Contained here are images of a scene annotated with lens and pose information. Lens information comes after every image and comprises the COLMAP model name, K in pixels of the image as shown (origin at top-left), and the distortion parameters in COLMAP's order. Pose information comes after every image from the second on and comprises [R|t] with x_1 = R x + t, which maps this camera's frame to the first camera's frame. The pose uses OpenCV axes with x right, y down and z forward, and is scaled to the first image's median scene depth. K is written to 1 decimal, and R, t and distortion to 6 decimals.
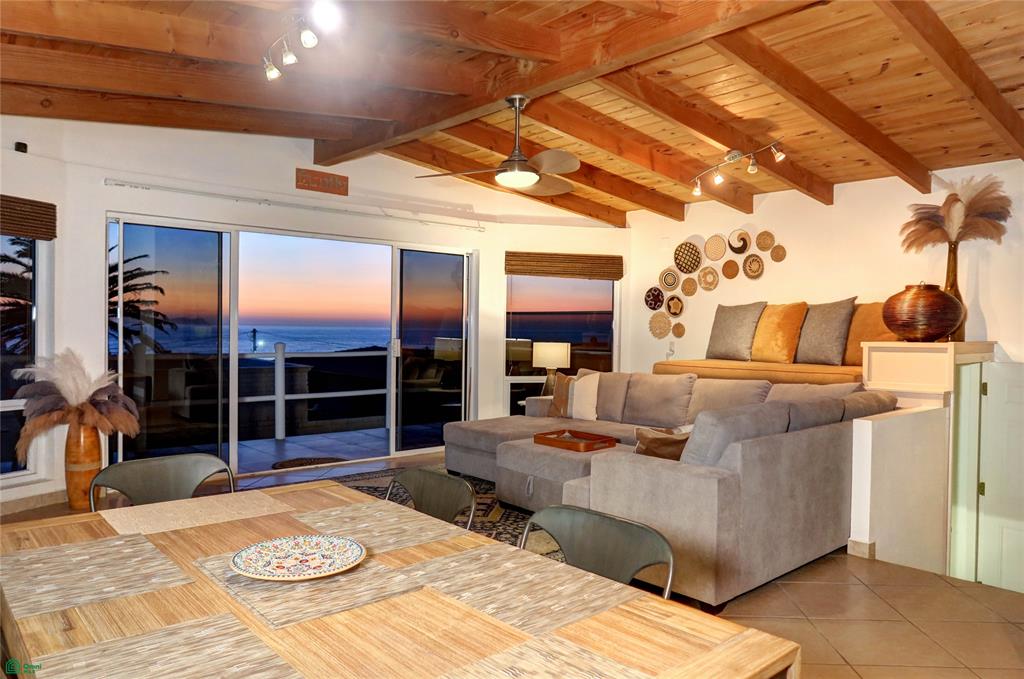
lens RADIAL K [[706.3, 0, 503.9], [0, 706.3, 342.8], [0, 0, 1]] dist [-0.020914, 0.002179]
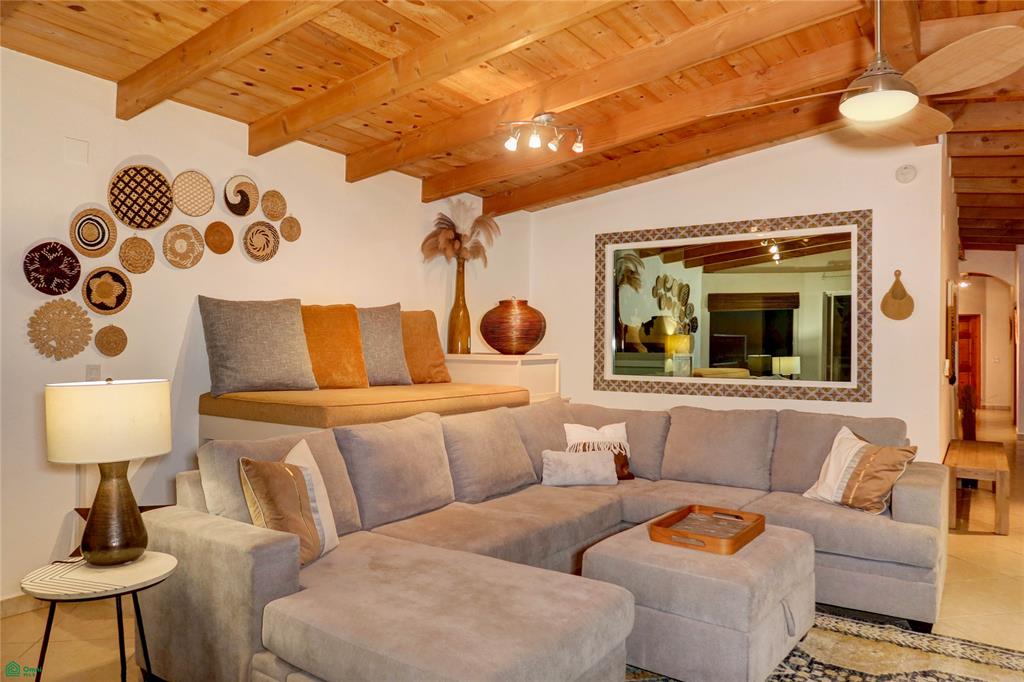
lens RADIAL K [[706.3, 0, 503.9], [0, 706.3, 344.3], [0, 0, 1]] dist [-0.020914, 0.002179]
pose [[-0.252285, -0.006571, 0.967631, -0.306316], [0.008282, 0.999926, 0.008949, -0.018880], [-0.967618, 0.010271, -0.252211, 0.926521]]
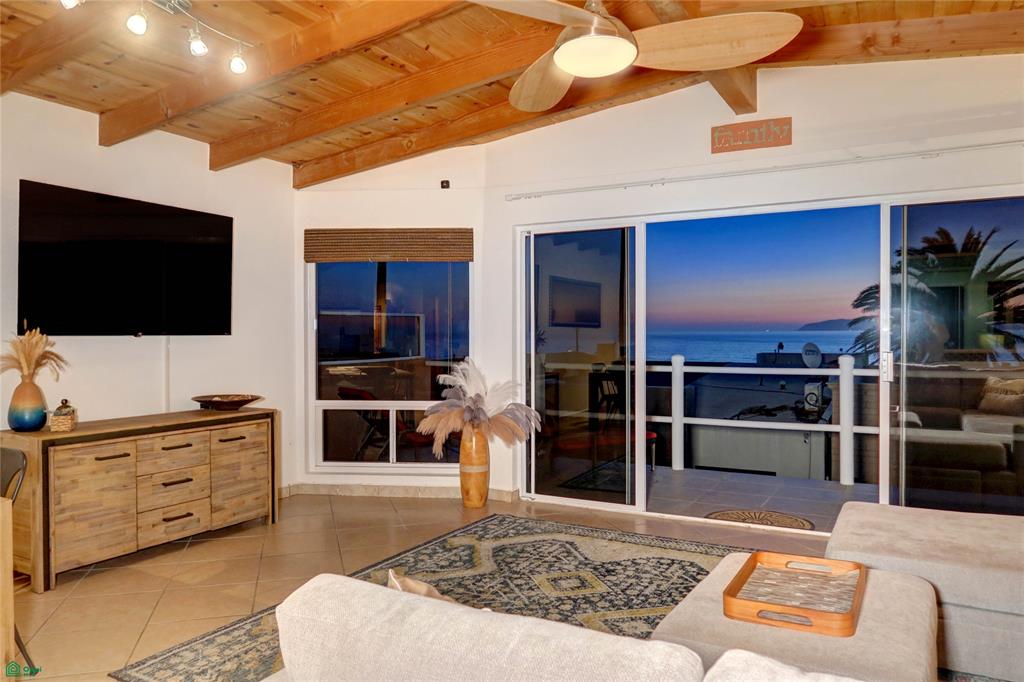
lens RADIAL K [[725.8, 0, 512.8], [0, 725.8, 343.9], [0, 0, 1]] dist [-0.018557, 0.001836]
pose [[0.343045, -0.000586, -0.939319, 0.320147], [-0.009908, 0.999942, -0.004243, -0.007186], [0.939267, 0.010762, 0.343019, 0.464501]]
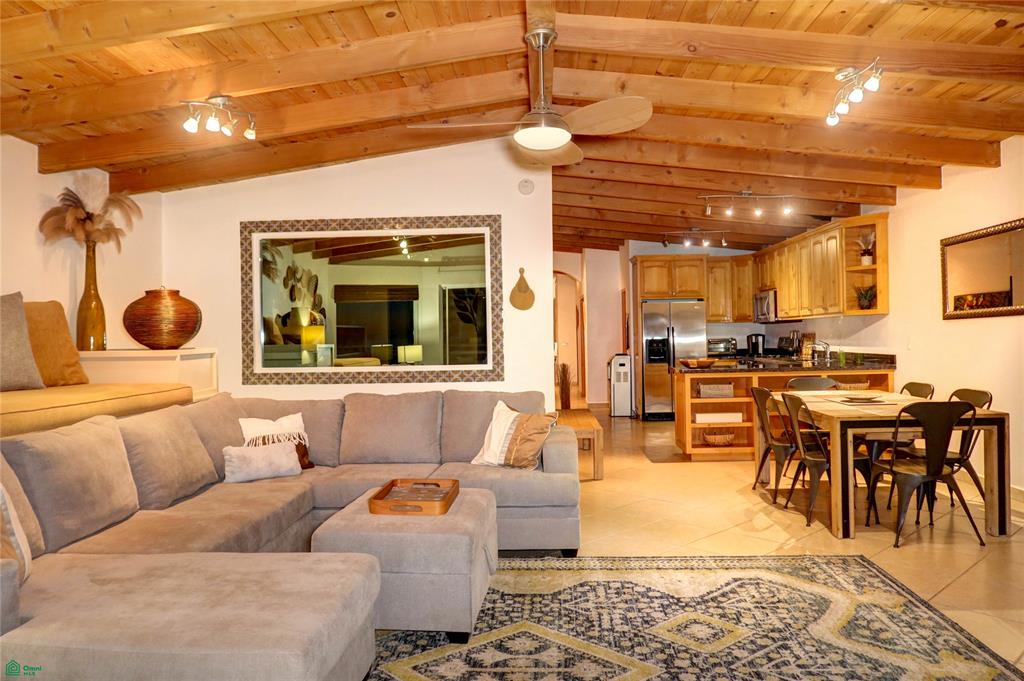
lens RADIAL K [[725.8, 0, 512.8], [0, 725.8, 343.4], [0, 0, 1]] dist [-0.018557, 0.001836]
pose [[-0.721927, -0.002094, 0.691966, -0.312987], [0.024130, 0.999311, 0.028199, -0.018750], [-0.691548, 0.037055, -0.721379, 1.003000]]
